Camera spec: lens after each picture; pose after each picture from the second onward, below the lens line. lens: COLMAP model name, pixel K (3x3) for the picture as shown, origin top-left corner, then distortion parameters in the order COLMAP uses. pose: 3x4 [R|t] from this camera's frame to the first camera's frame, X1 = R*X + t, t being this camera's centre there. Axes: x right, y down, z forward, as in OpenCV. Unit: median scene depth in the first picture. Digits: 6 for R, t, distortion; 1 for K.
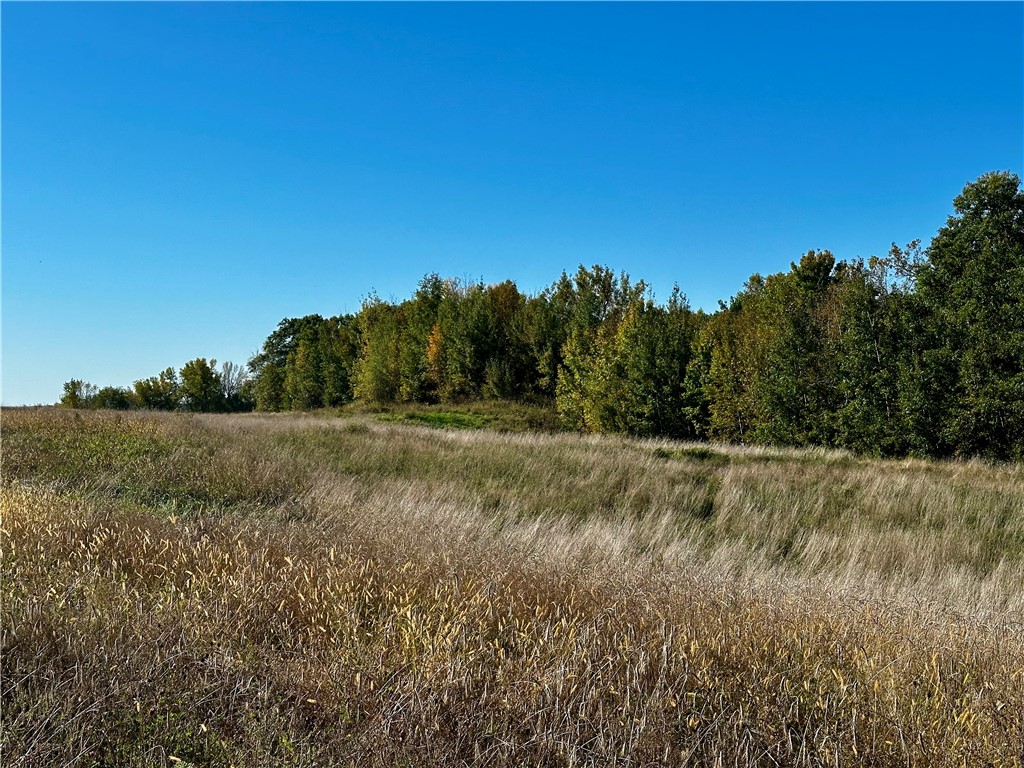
lens RADIAL K [[1408.1, 0, 506.0], [0, 1408.1, 387.7], [0, 0, 1]] dist [0.124949, 0.000000]
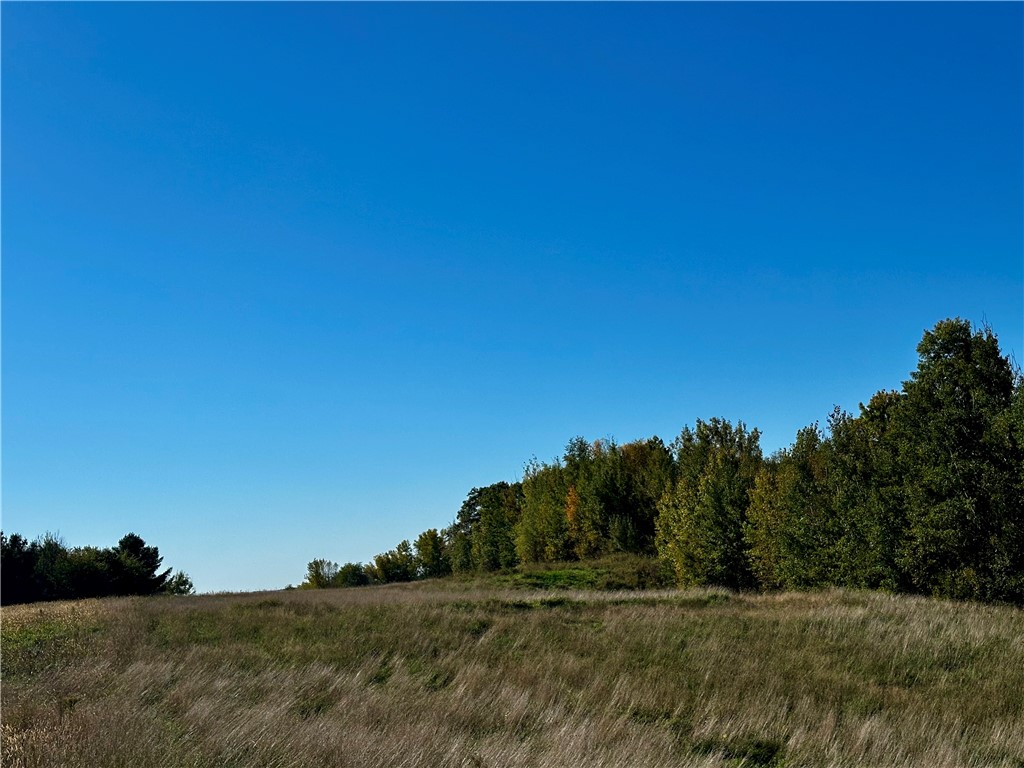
lens RADIAL K [[1408.1, 0, 512.7], [0, 1408.1, 368.8], [0, 0, 1]] dist [0.124949, 0.000000]
pose [[0.977603, -0.101840, -0.184179, 0.103725], [0.078947, 0.988675, -0.127633, 0.000310], [0.195091, 0.110234, 0.974571, -0.060957]]
